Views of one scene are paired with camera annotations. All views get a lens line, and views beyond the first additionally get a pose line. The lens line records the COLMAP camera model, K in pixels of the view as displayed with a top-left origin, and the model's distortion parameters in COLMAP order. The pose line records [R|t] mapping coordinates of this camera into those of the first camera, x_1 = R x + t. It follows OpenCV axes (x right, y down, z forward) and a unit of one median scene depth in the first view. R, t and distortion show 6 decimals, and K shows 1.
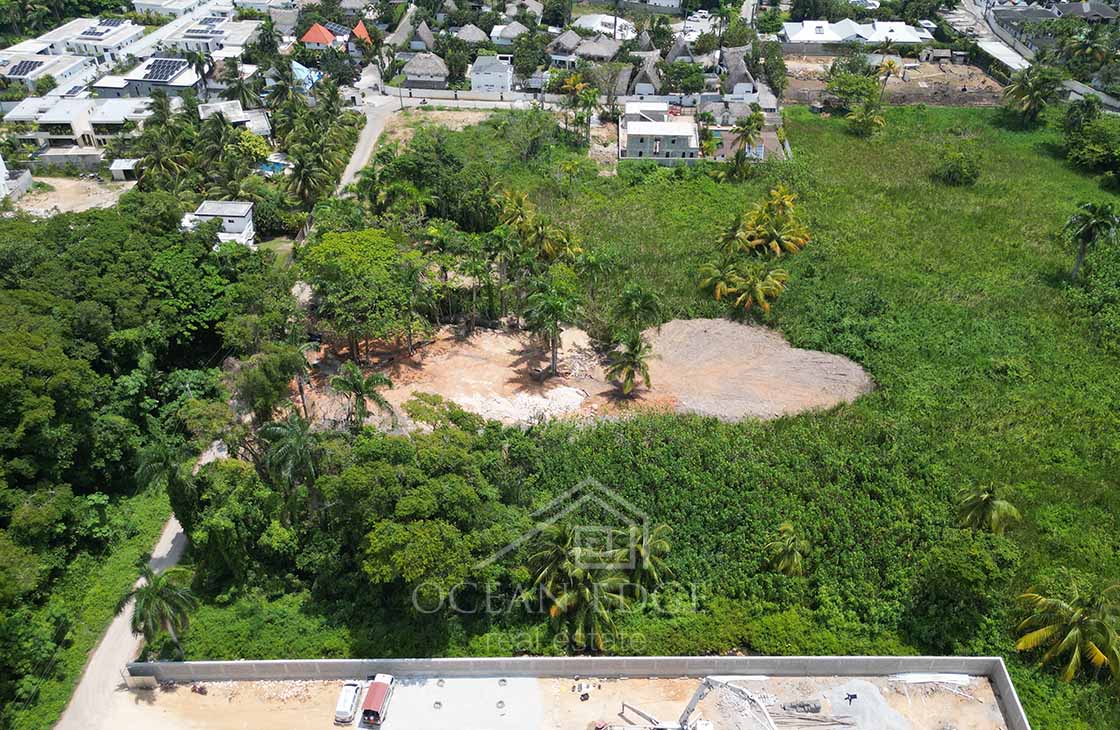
lens RADIAL K [[911.0, 0, 559.2], [0, 911.0, 369.3], [0, 0, 1]] dist [0.065562, -0.060182]
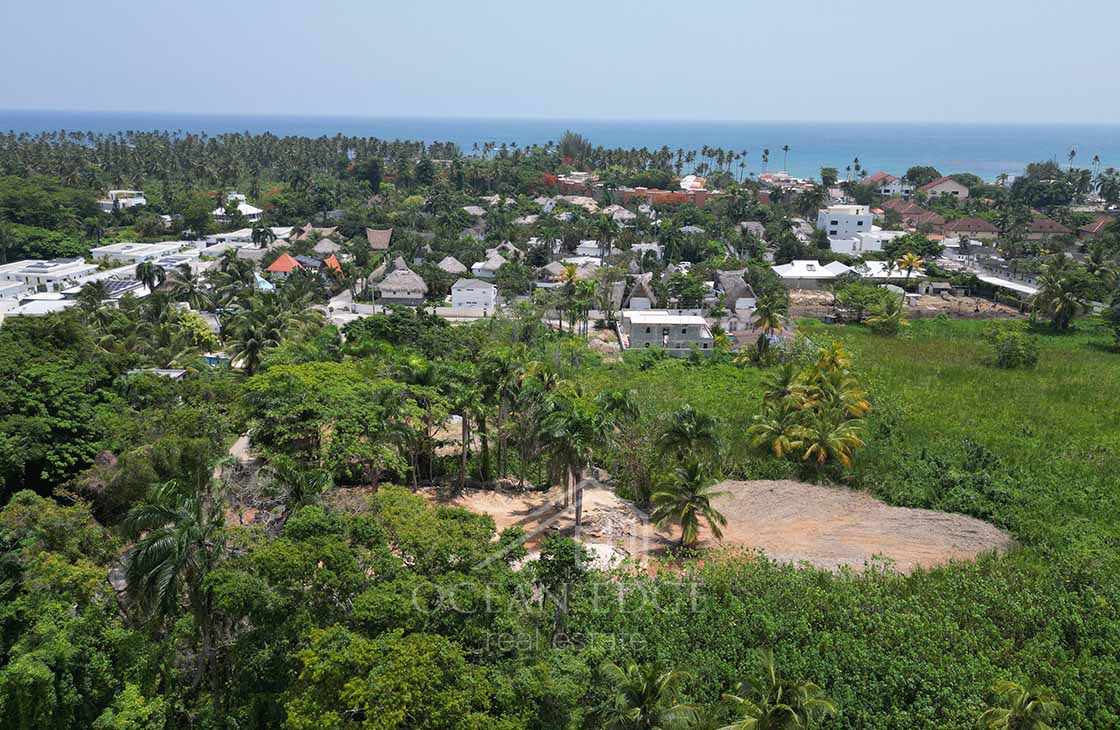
lens RADIAL K [[911.0, 0, 558.5], [0, 911.0, 369.7], [0, 0, 1]] dist [0.065562, -0.060182]
pose [[0.998865, -0.004016, 0.047471, -0.053428], [0.021090, 0.930759, -0.365024, 0.145494], [-0.042718, 0.365611, 0.929787, 0.281876]]
